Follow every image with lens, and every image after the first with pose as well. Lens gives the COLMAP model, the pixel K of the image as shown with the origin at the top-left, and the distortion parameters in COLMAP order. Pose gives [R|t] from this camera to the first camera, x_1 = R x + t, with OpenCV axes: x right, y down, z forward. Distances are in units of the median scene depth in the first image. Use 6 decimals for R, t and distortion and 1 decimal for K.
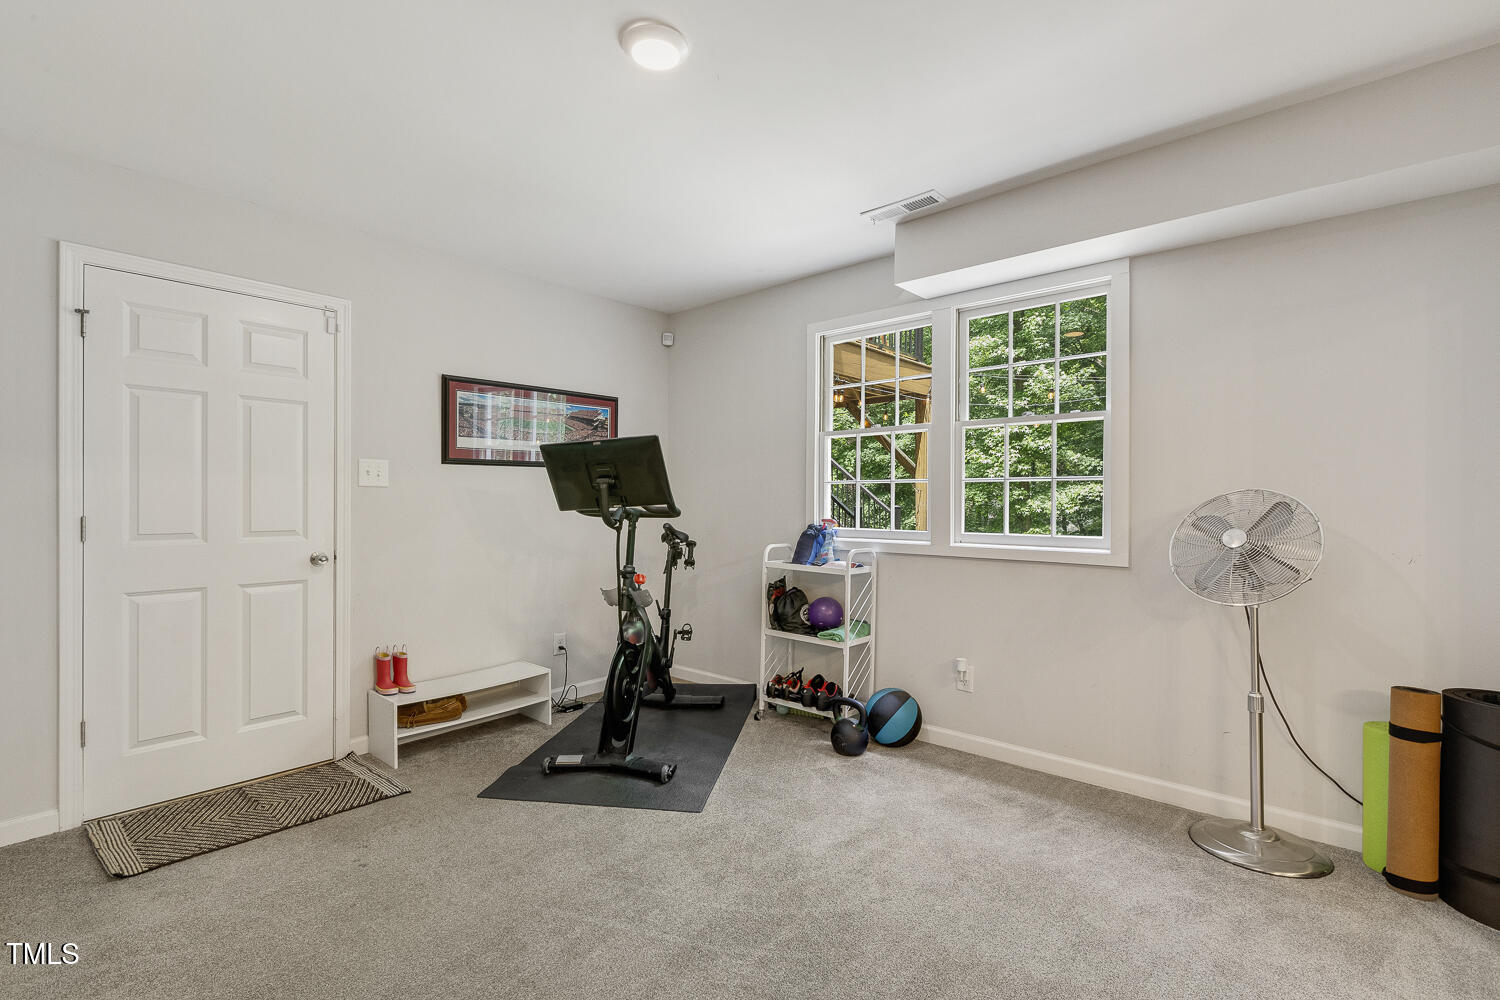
lens RADIAL K [[672.9, 0, 750.5], [0, 672.9, 511.4], [0, 0, 1]] dist [-0.002026, -0.000254]
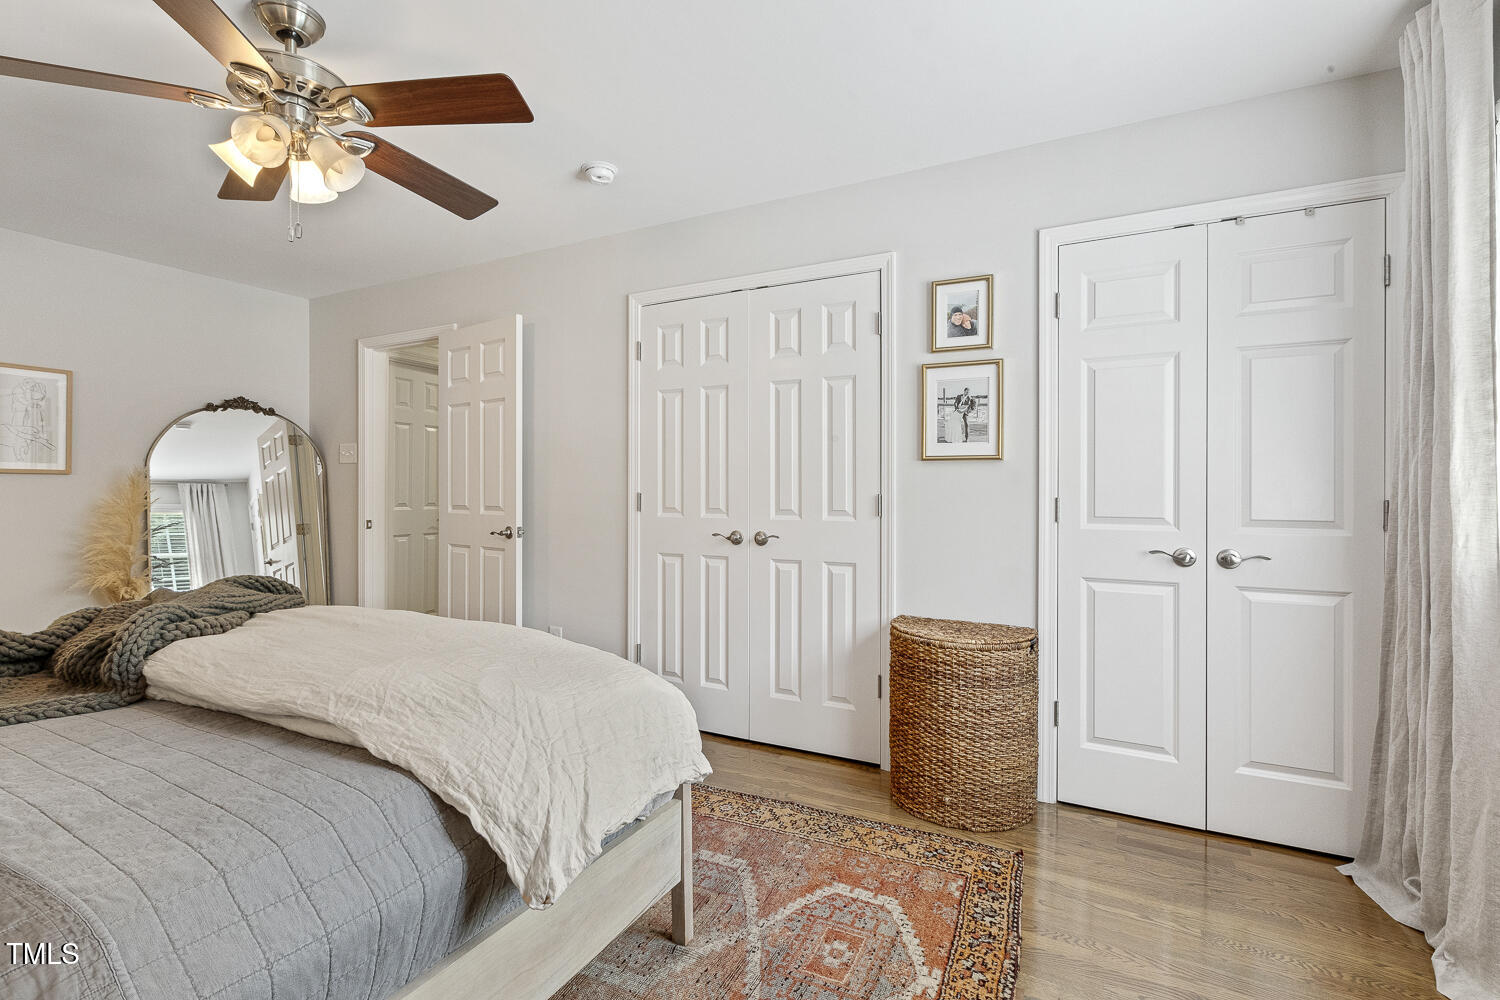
lens RADIAL K [[936.1, 0, 750.0], [0, 936.1, 500.0], [0, 0, 1]] dist [-0.000333, -0.000227]
pose [[0.092131, 0.016110, -0.995617, 0.357290], [-0.011735, 0.999817, 0.015092, -0.003555], [0.995678, 0.010293, 0.092303, 0.409528]]
